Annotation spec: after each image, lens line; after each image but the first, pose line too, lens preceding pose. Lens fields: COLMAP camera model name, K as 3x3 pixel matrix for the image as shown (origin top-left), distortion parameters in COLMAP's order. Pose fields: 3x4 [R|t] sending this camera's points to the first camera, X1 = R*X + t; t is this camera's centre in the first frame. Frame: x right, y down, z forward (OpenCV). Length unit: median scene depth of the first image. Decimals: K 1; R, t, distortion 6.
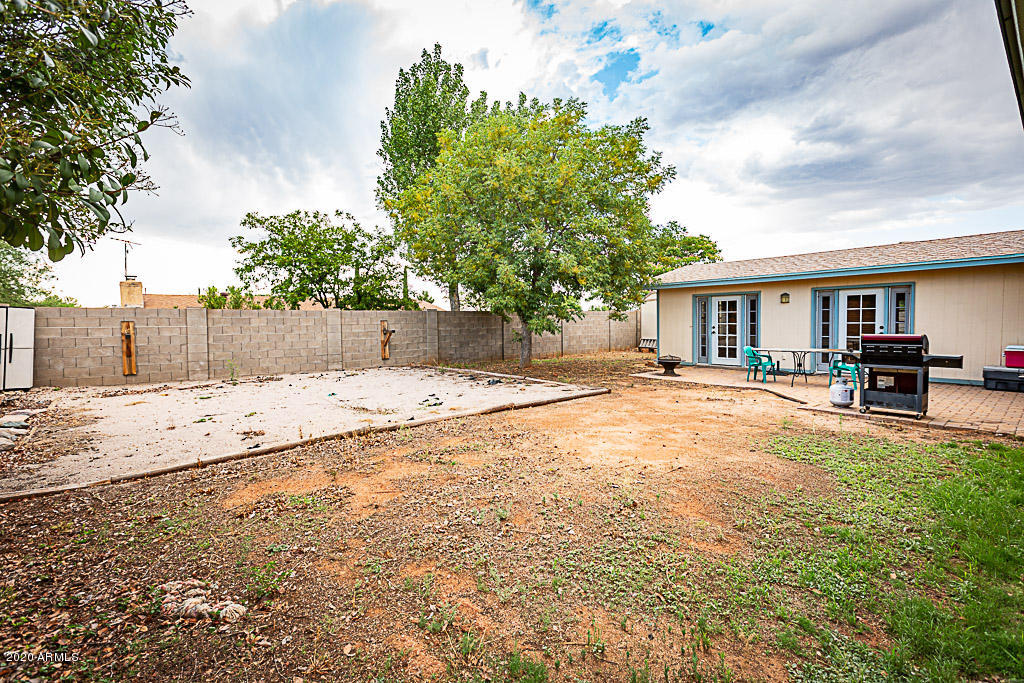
lens RADIAL K [[464.0, 0, 510.1], [0, 464.0, 342.9], [0, 0, 1]] dist [-0.002402, 0.000676]
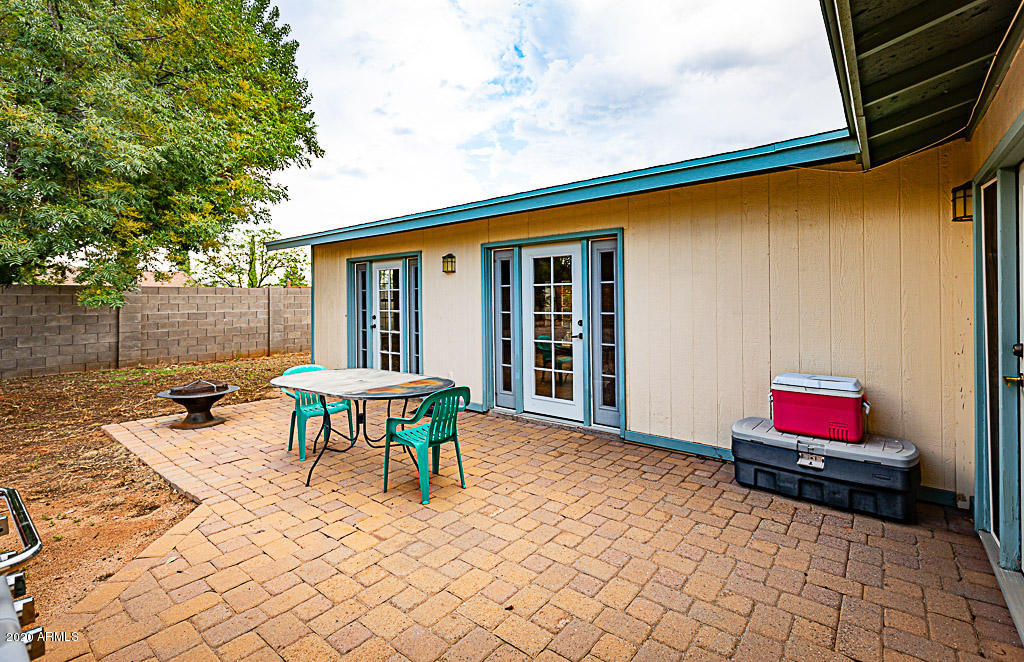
lens RADIAL K [[468.2, 0, 514.9], [0, 468.2, 302.0], [0, 0, 1]] dist [0.000352, -0.000062]
pose [[0.979463, 0.006131, 0.201529, 0.506213], [0.003059, 0.998971, -0.045257, -0.026737], [-0.201599, 0.044944, 0.978436, 0.424596]]
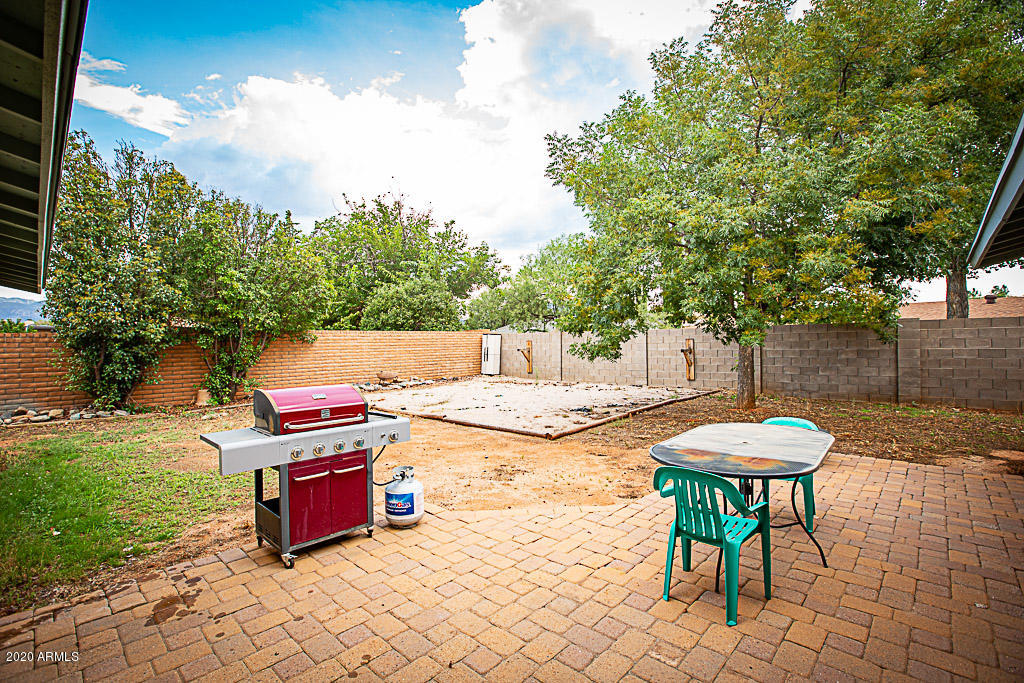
lens RADIAL K [[464.0, 0, 511.9], [0, 464.0, 339.4], [0, 0, 1]] dist [-0.002402, 0.000676]
pose [[0.134085, 0.003785, -0.990963, 0.708291], [-0.028418, 0.999596, -0.000027, -0.042743], [0.990562, 0.028165, 0.134138, 0.590991]]
